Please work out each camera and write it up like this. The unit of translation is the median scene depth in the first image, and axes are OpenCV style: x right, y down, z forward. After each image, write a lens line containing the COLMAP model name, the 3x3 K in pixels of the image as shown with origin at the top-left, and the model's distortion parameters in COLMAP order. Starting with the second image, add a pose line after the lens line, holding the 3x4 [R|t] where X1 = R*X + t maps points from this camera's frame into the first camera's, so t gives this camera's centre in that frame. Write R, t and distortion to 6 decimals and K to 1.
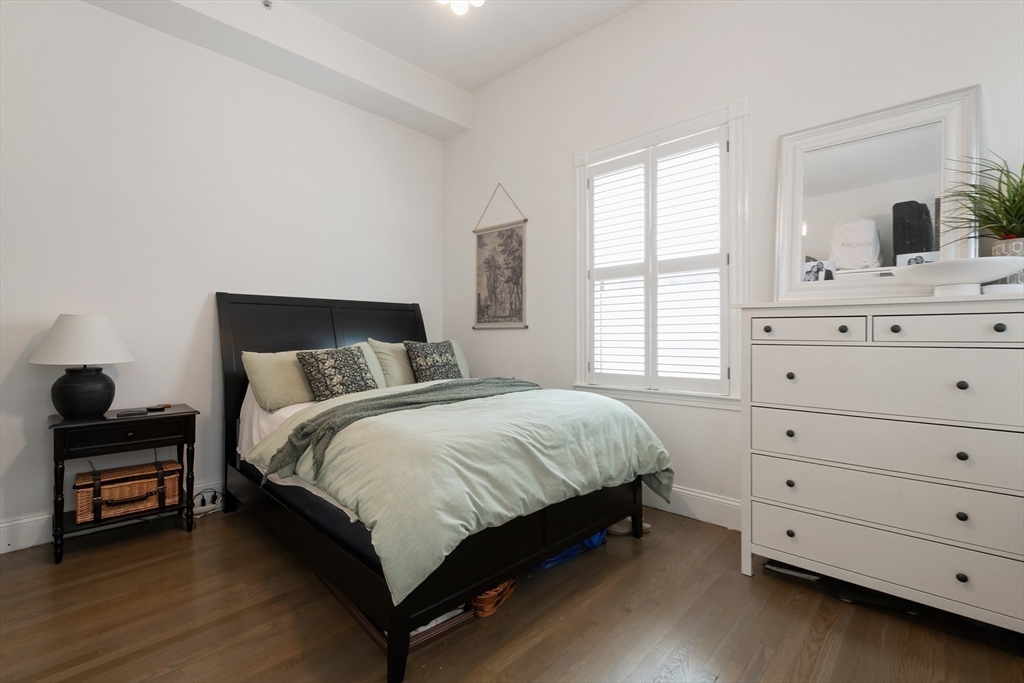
lens RADIAL K [[465.1, 0, 516.5], [0, 465.1, 339.1], [0, 0, 1]] dist [0.003520, 0.000232]
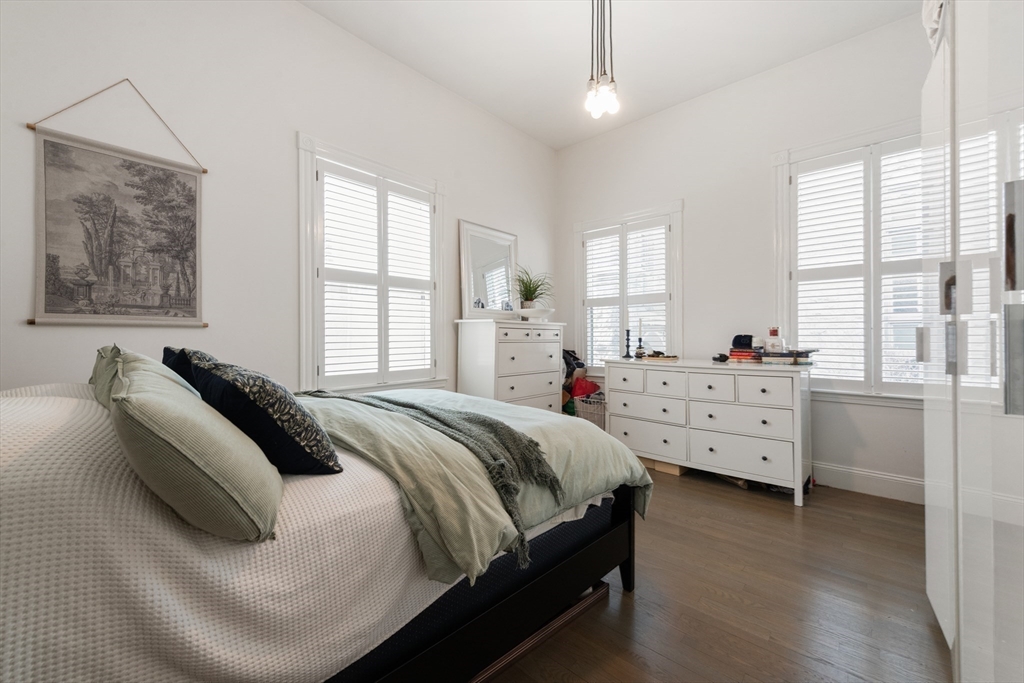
lens RADIAL K [[401.4, 0, 515.3], [0, 401.4, 332.0], [0, 0, 1]] dist [0.002041, -0.000347]
pose [[-0.021058, 0.011586, 0.999711, -0.659285], [0.005335, 0.999920, -0.011476, -0.007462], [-0.999764, 0.005092, -0.021118, 0.620085]]
